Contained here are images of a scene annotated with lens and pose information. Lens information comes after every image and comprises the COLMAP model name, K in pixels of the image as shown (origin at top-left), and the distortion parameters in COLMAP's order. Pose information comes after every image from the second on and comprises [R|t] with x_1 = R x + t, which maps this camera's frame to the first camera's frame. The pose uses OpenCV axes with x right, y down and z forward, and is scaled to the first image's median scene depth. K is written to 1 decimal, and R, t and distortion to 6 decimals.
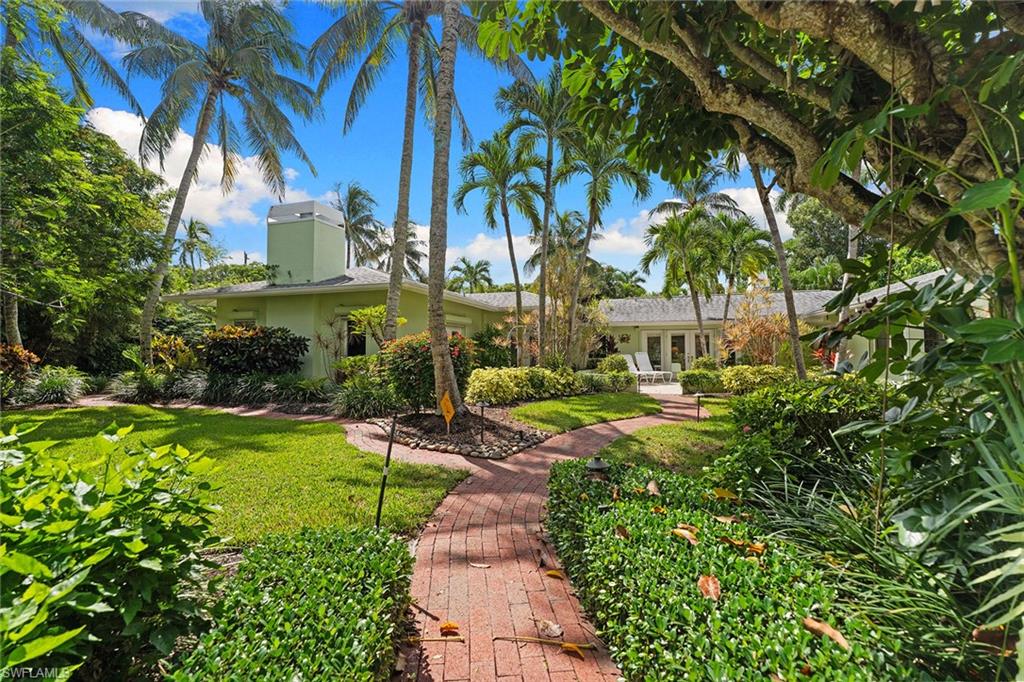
lens RADIAL K [[459.6, 0, 512.8], [0, 459.6, 341.0], [0, 0, 1]] dist [-0.017281, 0.001187]
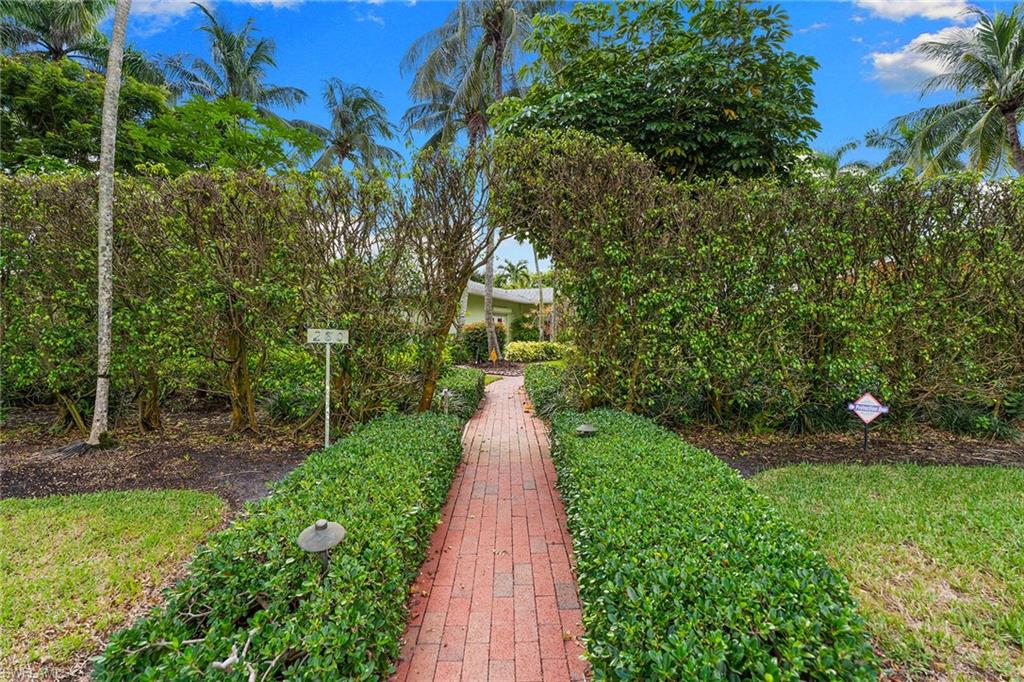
lens RADIAL K [[459.6, 0, 512.2], [0, 459.6, 338.0], [0, 0, 1]] dist [-0.017281, 0.001187]
pose [[0.994653, -0.000918, -0.103265, 0.081001], [0.003850, 0.999595, 0.028201, -0.000053], [0.103197, -0.028448, 0.994254, -0.556906]]
